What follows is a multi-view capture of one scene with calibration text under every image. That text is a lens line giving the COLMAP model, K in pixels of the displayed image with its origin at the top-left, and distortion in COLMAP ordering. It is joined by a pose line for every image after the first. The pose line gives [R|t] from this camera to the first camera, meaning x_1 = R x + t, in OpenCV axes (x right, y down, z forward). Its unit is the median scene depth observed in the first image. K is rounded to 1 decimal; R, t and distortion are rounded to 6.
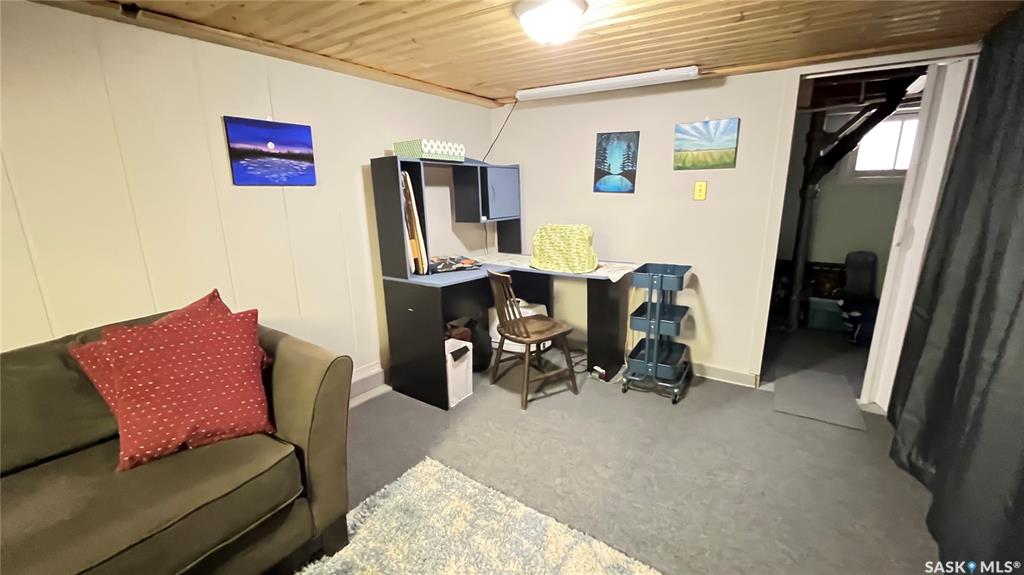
lens RADIAL K [[412.4, 0, 509.8], [0, 412.4, 286.9], [0, 0, 1]] dist [-0.003925, -0.000314]
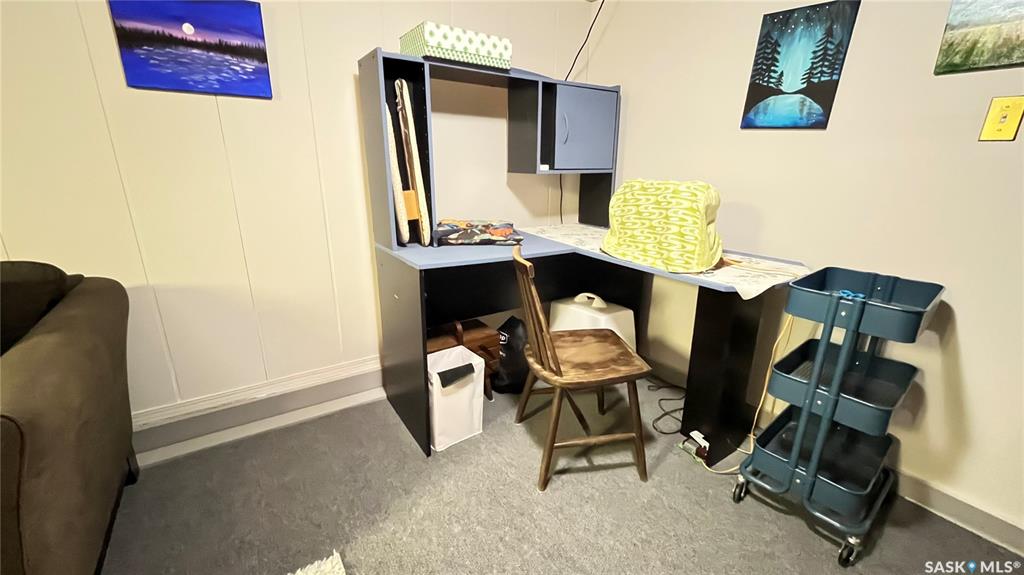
lens RADIAL K [[412.4, 0, 511.6], [0, 412.4, 287.8], [0, 0, 1]] dist [-0.003925, -0.000314]
pose [[0.937134, 0.134391, -0.322053, 0.137268], [-0.109693, 0.989536, 0.093735, -0.038413], [0.331280, -0.052515, 0.942070, 0.408579]]
